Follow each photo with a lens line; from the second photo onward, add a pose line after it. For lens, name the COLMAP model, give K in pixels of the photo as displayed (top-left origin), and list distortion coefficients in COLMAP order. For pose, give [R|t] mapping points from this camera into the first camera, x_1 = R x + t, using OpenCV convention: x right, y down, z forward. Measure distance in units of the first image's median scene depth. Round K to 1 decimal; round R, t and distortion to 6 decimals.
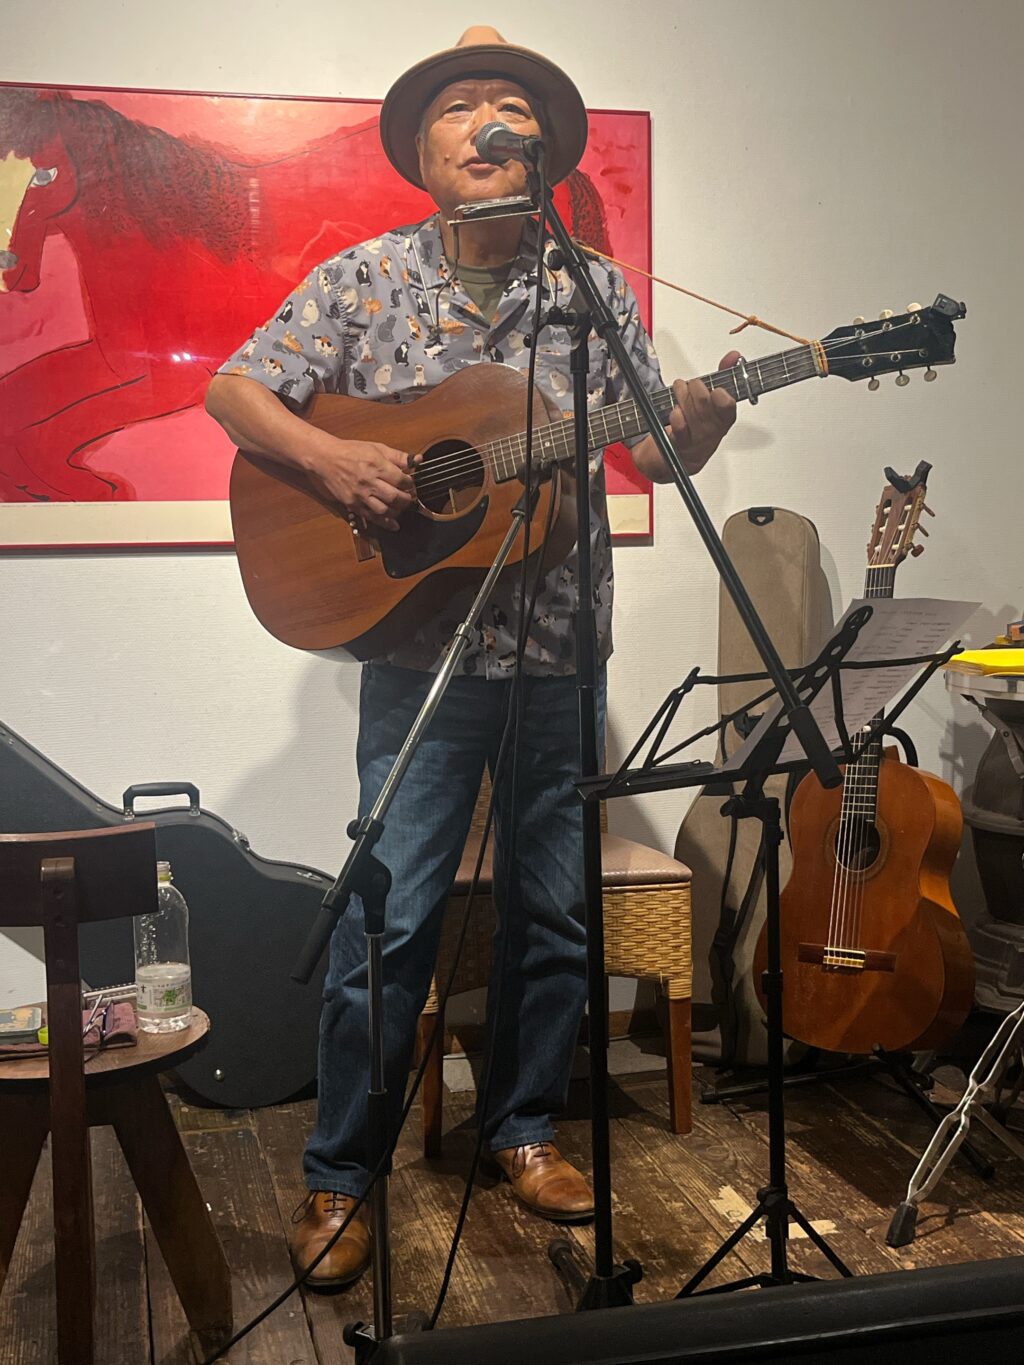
lens RADIAL K [[2208.9, 0, 591.9], [0, 2208.9, 647.9], [0, 0, 1]] dist [0.033170, -0.193439]
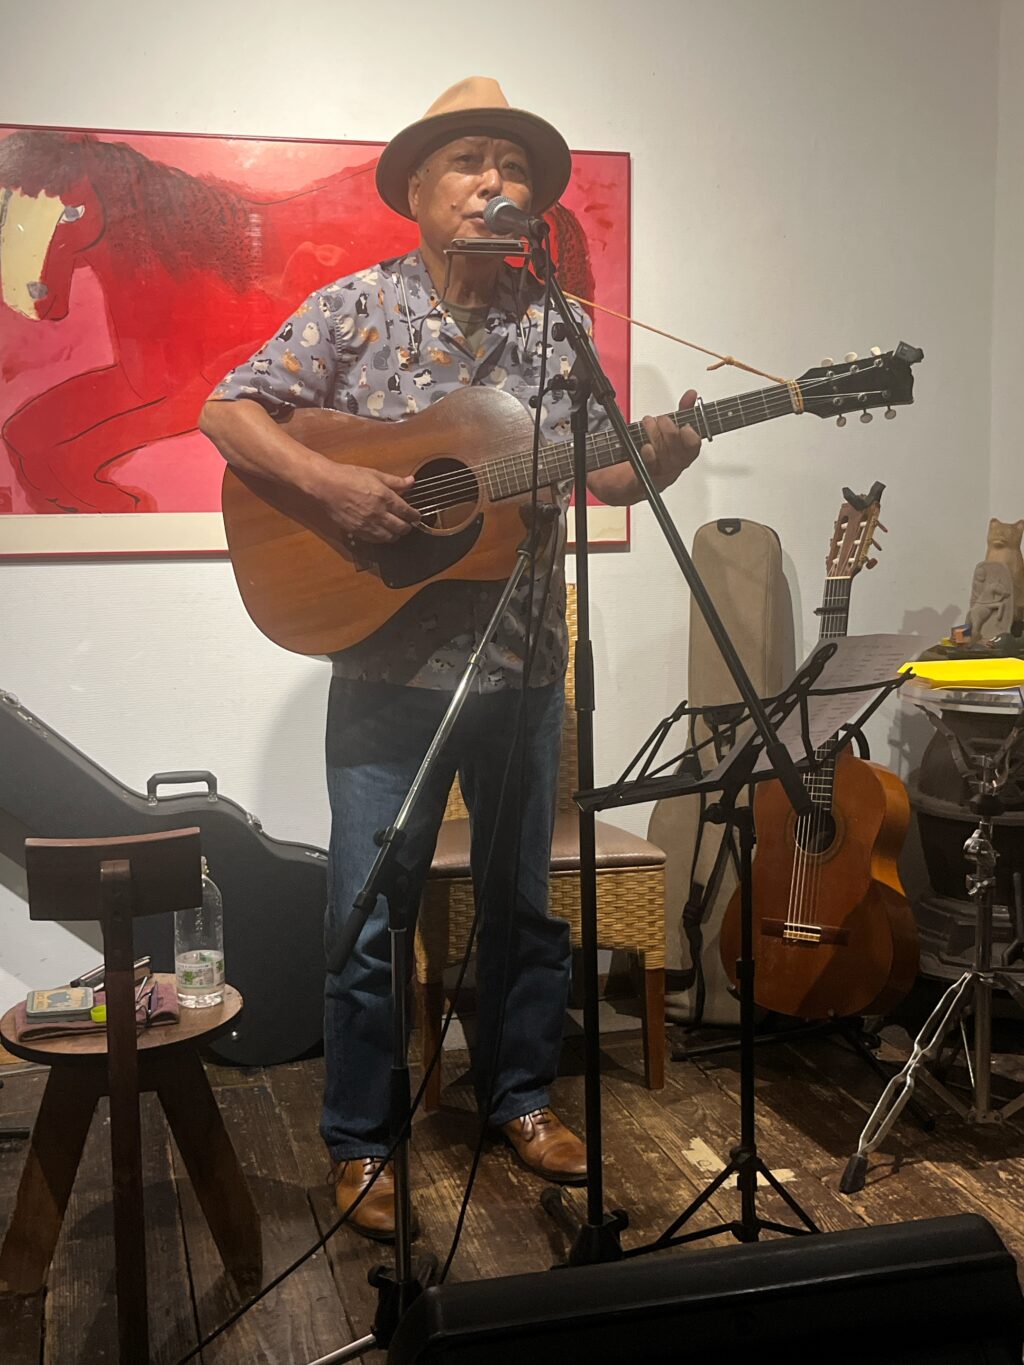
lens RADIAL K [[2208.9, 0, 591.9], [0, 2208.9, 647.9], [0, 0, 1]] dist [0.033170, -0.193439]
pose [[0.999559, 0.004505, 0.029345, -0.024498], [-0.005711, 0.999137, 0.041144, -0.046999], [-0.029134, -0.041293, 0.998722, -0.098917]]
